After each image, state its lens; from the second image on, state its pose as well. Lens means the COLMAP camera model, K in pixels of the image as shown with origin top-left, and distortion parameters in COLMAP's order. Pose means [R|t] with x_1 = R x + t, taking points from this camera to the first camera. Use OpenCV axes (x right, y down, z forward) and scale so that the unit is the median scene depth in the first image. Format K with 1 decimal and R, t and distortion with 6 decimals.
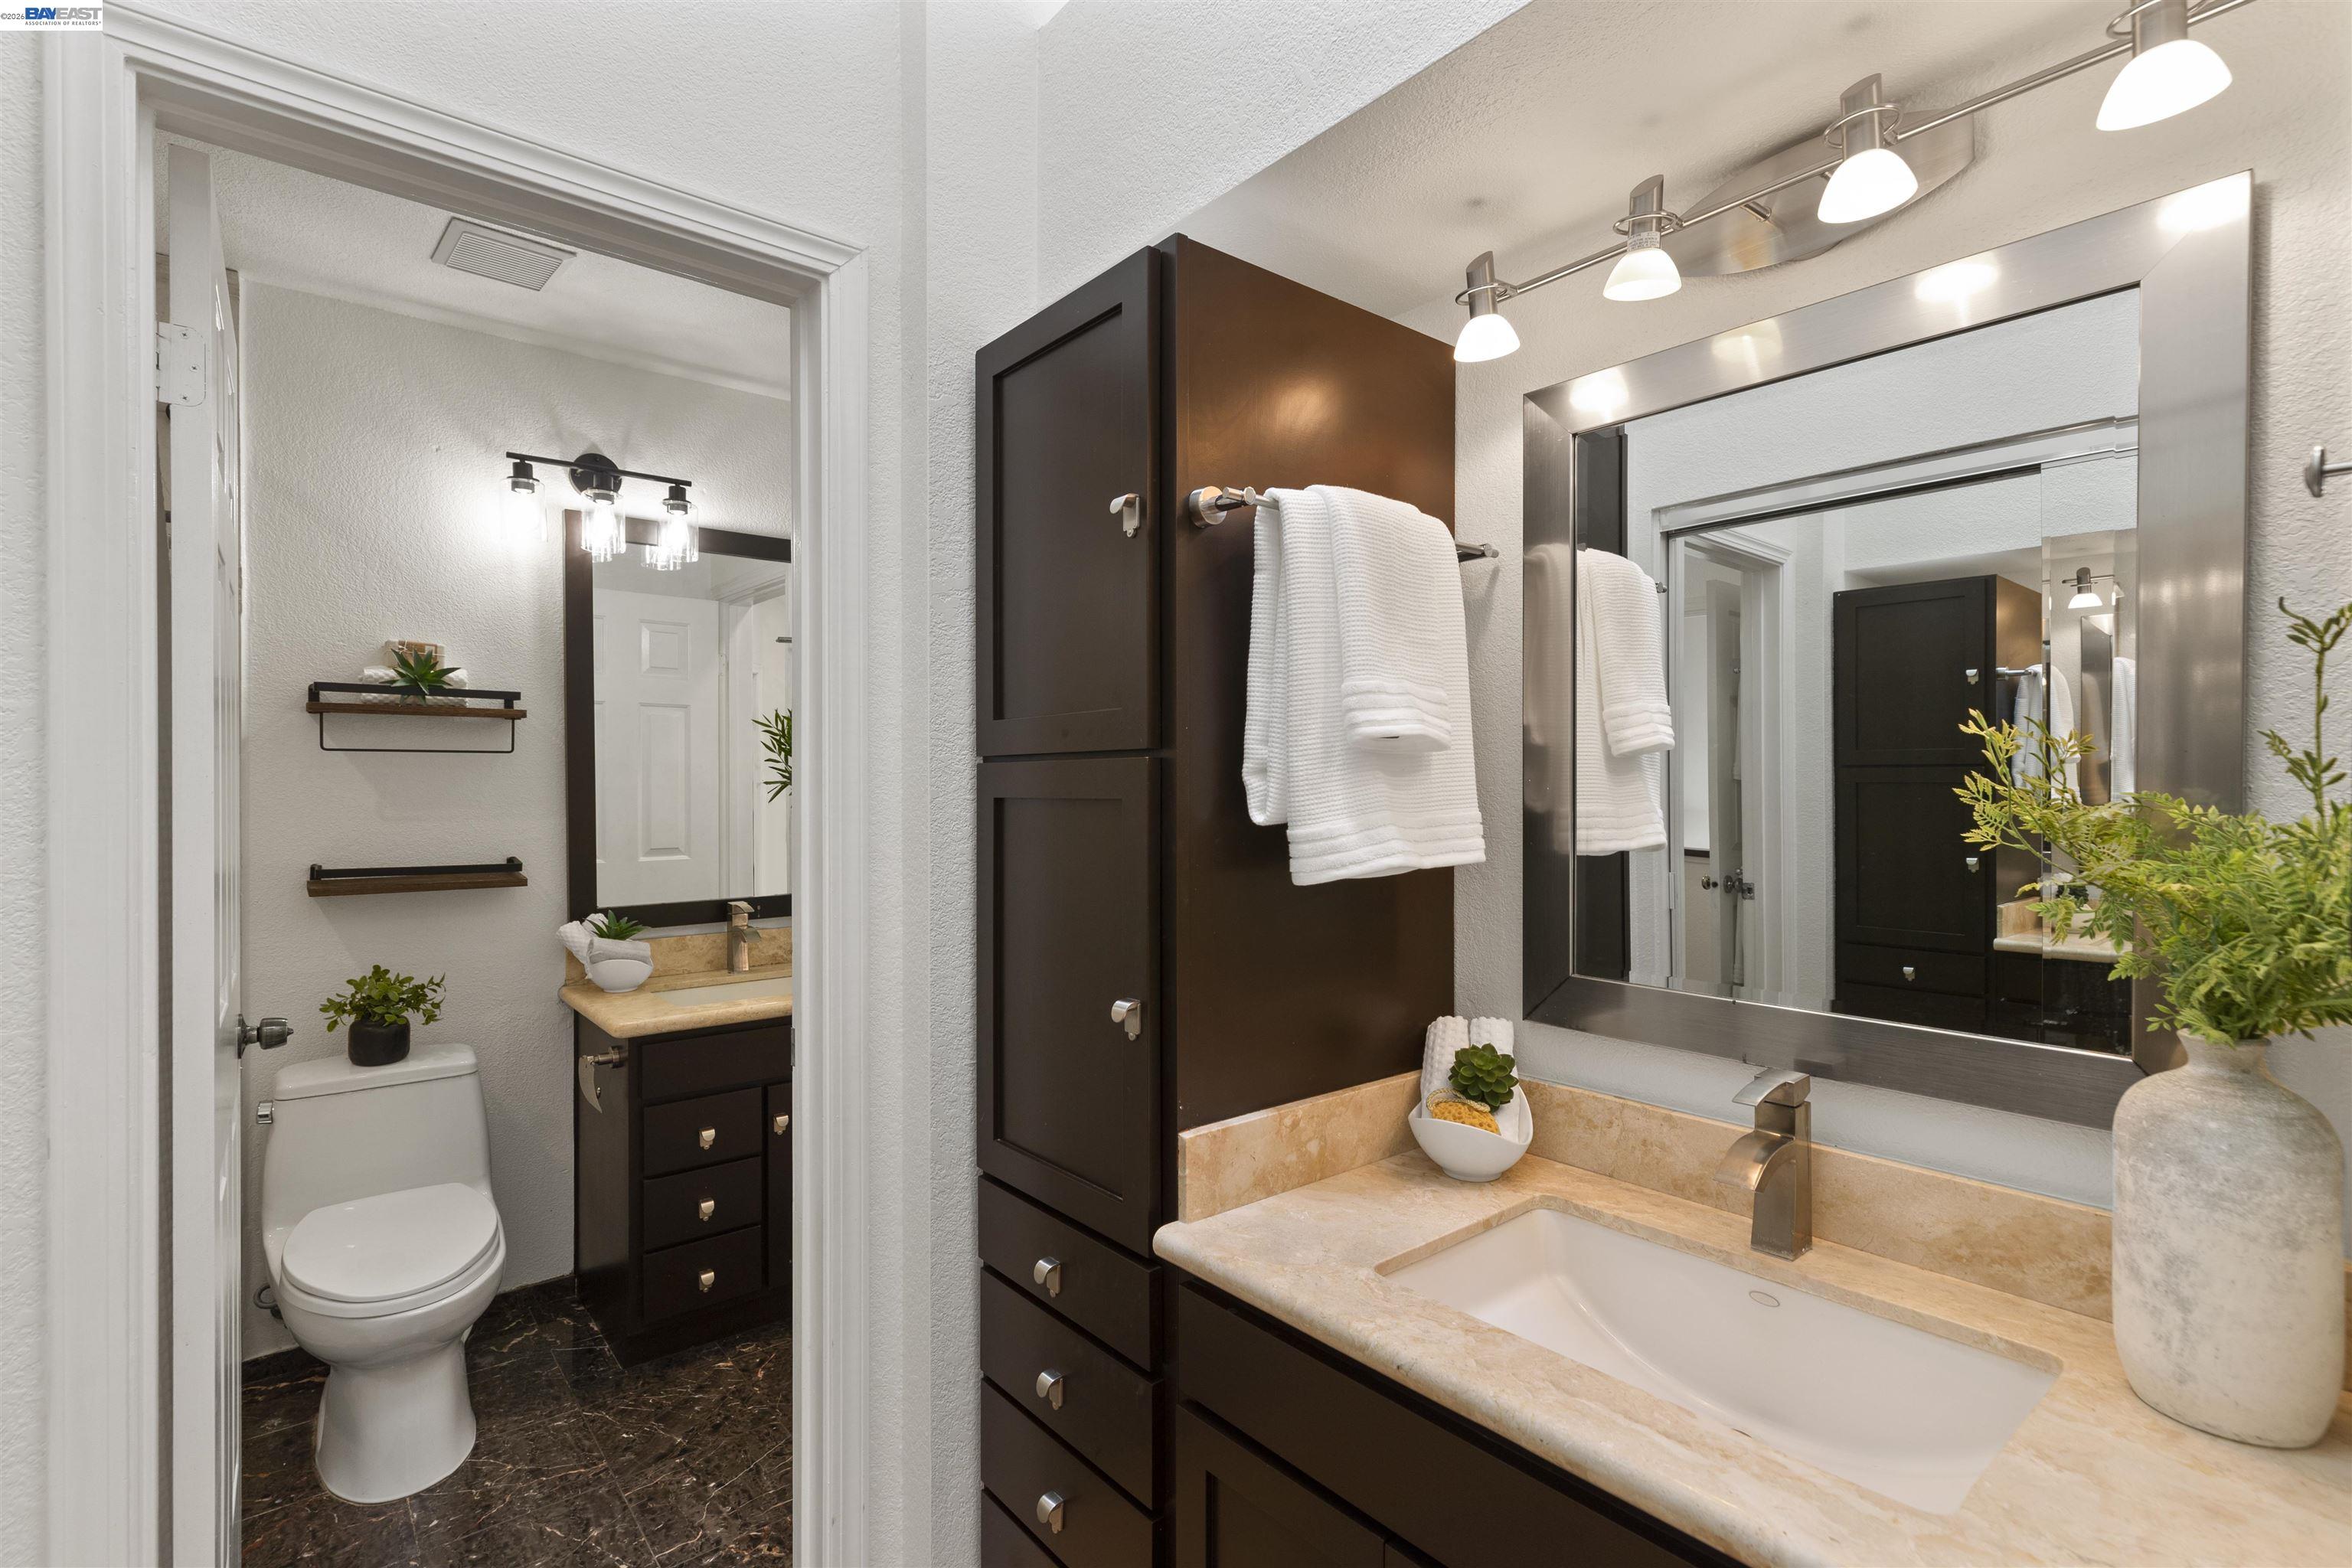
lens RADIAL K [[1092.6, 0, 1176.0], [0, 1092.6, 784.0], [0, 0, 1]] dist [0.002229, 0.000330]
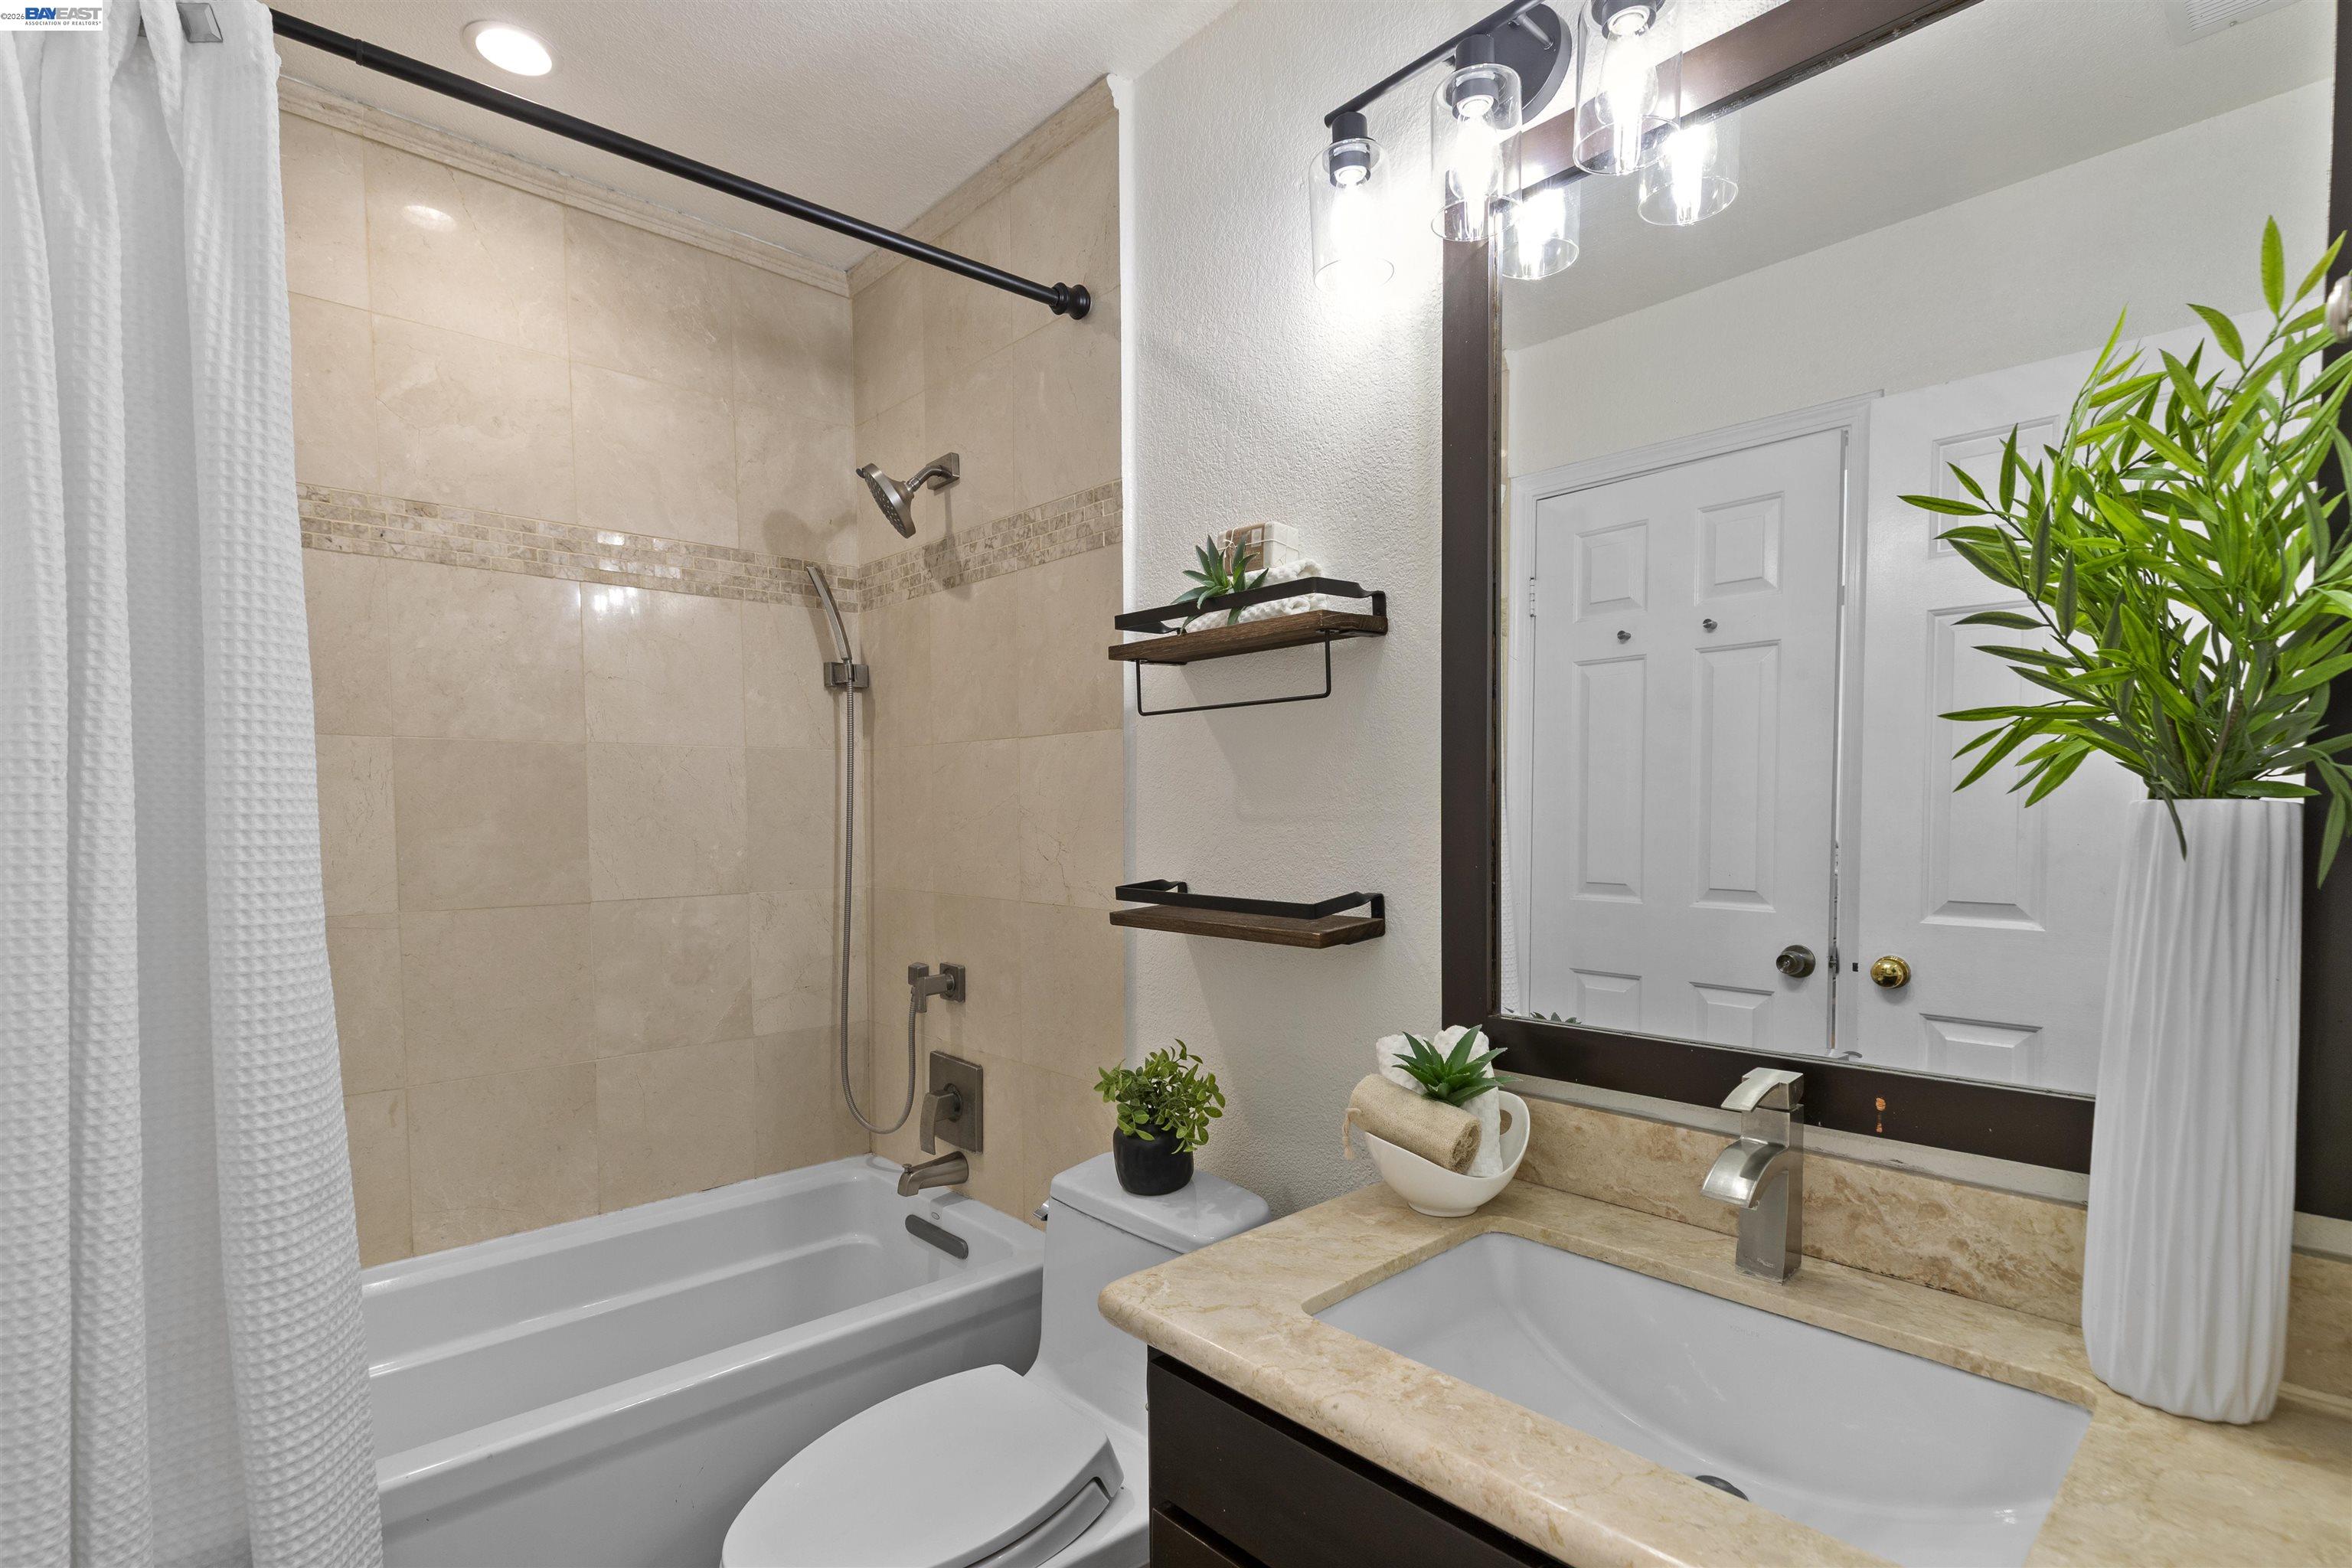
lens RADIAL K [[1126.9, 0, 1177.2], [0, 1126.9, 868.3], [0, 0, 1]] dist [0.001318, 0.000150]
pose [[0.057101, 0.052783, -0.996972, -0.062465], [0.005285, 0.998571, 0.053170, 0.024796], [0.998354, -0.008305, 0.056740, 0.875396]]
